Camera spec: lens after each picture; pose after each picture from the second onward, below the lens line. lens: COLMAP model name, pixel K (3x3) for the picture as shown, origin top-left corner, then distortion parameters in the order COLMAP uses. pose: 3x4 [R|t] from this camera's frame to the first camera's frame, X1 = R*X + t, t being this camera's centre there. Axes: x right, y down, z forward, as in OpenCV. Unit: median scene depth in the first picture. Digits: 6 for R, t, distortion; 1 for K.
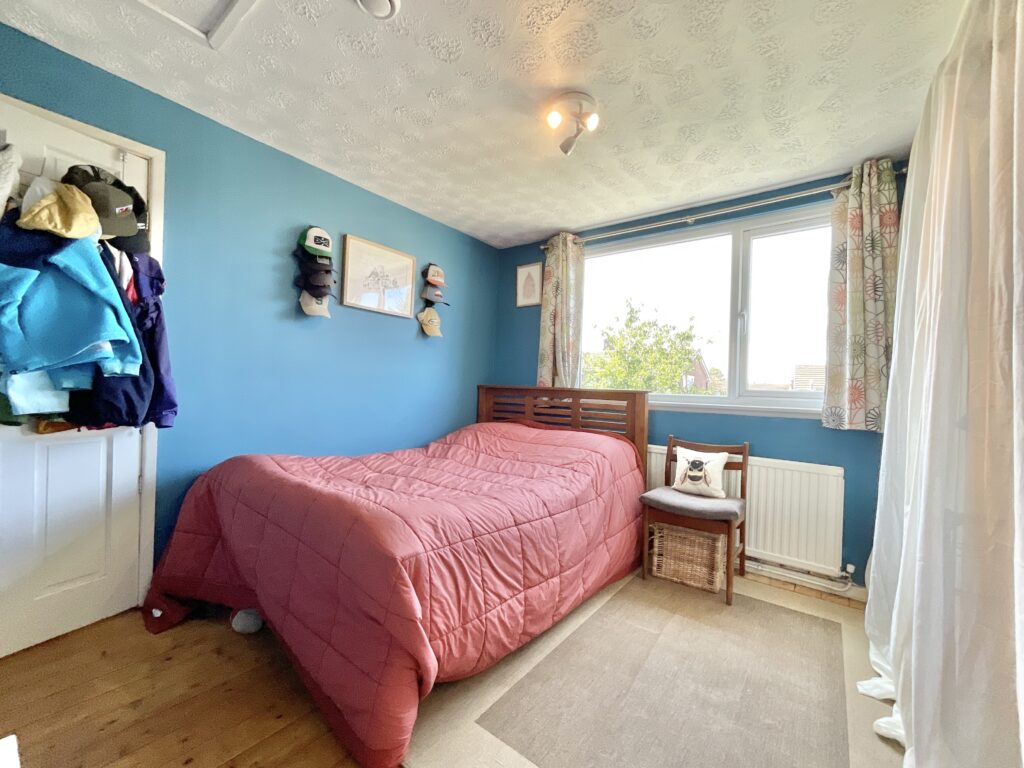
lens RADIAL K [[414.9, 0, 506.2], [0, 414.9, 384.2], [0, 0, 1]] dist [-0.009743, 0.000240]
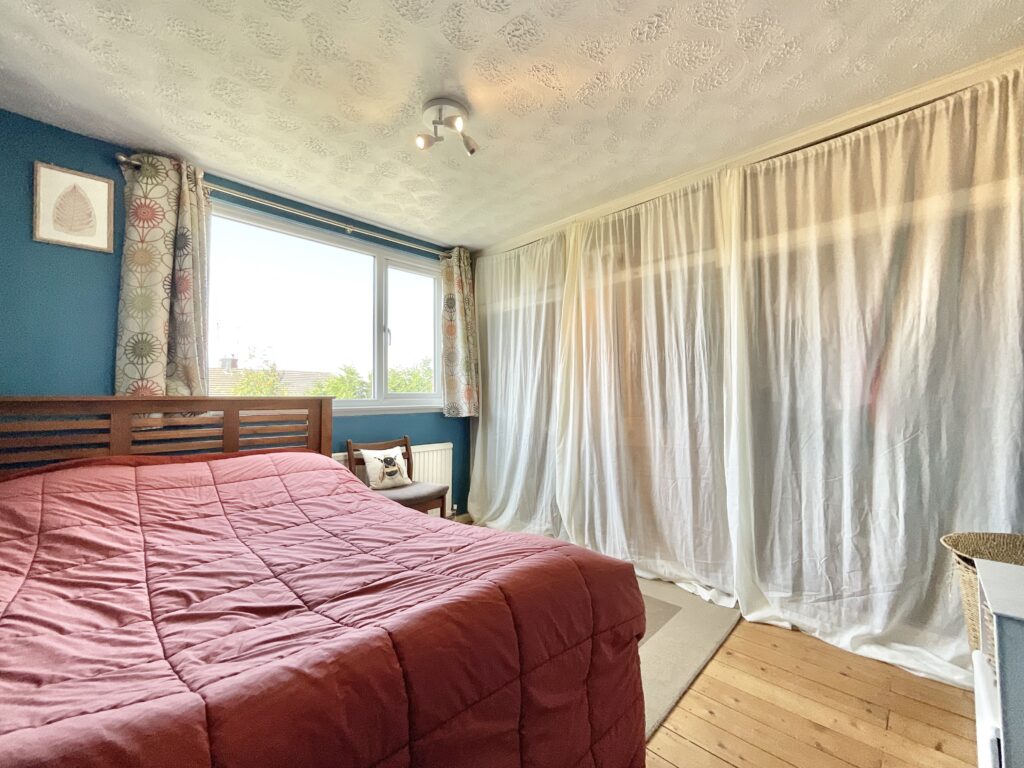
lens RADIAL K [[414.9, 0, 506.2], [0, 414.9, 384.2], [0, 0, 1]] dist [-0.009743, 0.000240]
pose [[0.116327, -0.005798, 0.993194, -0.544043], [0.000951, 0.999983, 0.005726, -0.017171], [-0.993211, 0.000278, 0.116330, 0.499948]]
